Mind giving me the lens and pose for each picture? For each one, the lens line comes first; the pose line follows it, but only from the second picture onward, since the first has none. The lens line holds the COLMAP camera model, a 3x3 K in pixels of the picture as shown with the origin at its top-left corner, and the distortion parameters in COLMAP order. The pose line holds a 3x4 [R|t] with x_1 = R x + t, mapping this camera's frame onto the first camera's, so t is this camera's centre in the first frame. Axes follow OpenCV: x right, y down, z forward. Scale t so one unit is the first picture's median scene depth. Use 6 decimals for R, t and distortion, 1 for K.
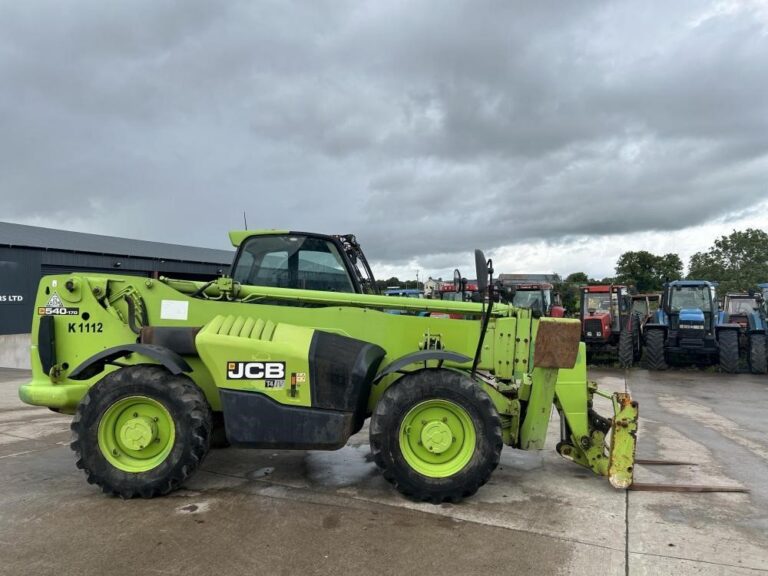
lens RADIAL K [[571.9, 0, 378.7], [0, 571.9, 292.5], [0, 0, 1]] dist [0.054137, -0.052837]
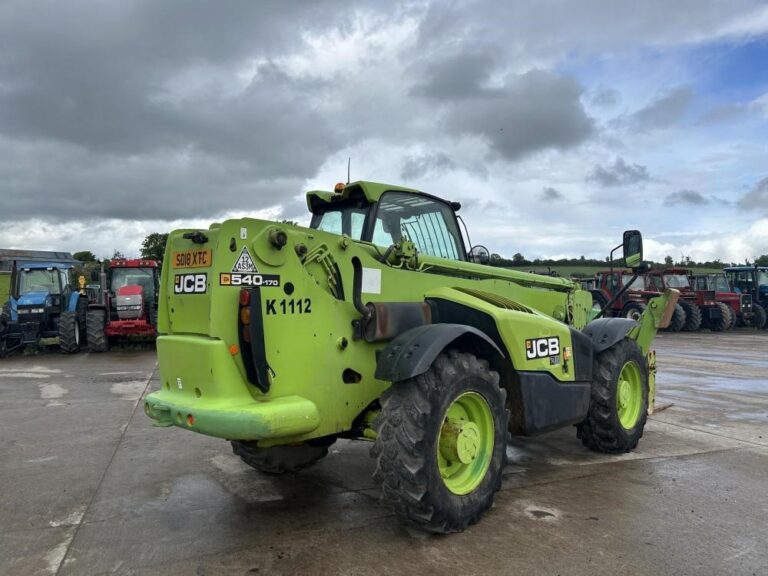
lens RADIAL K [[571.9, 0, 377.3], [0, 571.9, 288.8], [0, 0, 1]] dist [0.054137, -0.052837]
pose [[0.689093, -0.000082, 0.724673, -1.044587], [-0.018353, 0.999677, 0.017565, 0.032785], [-0.724441, -0.025404, 0.688869, 0.570591]]
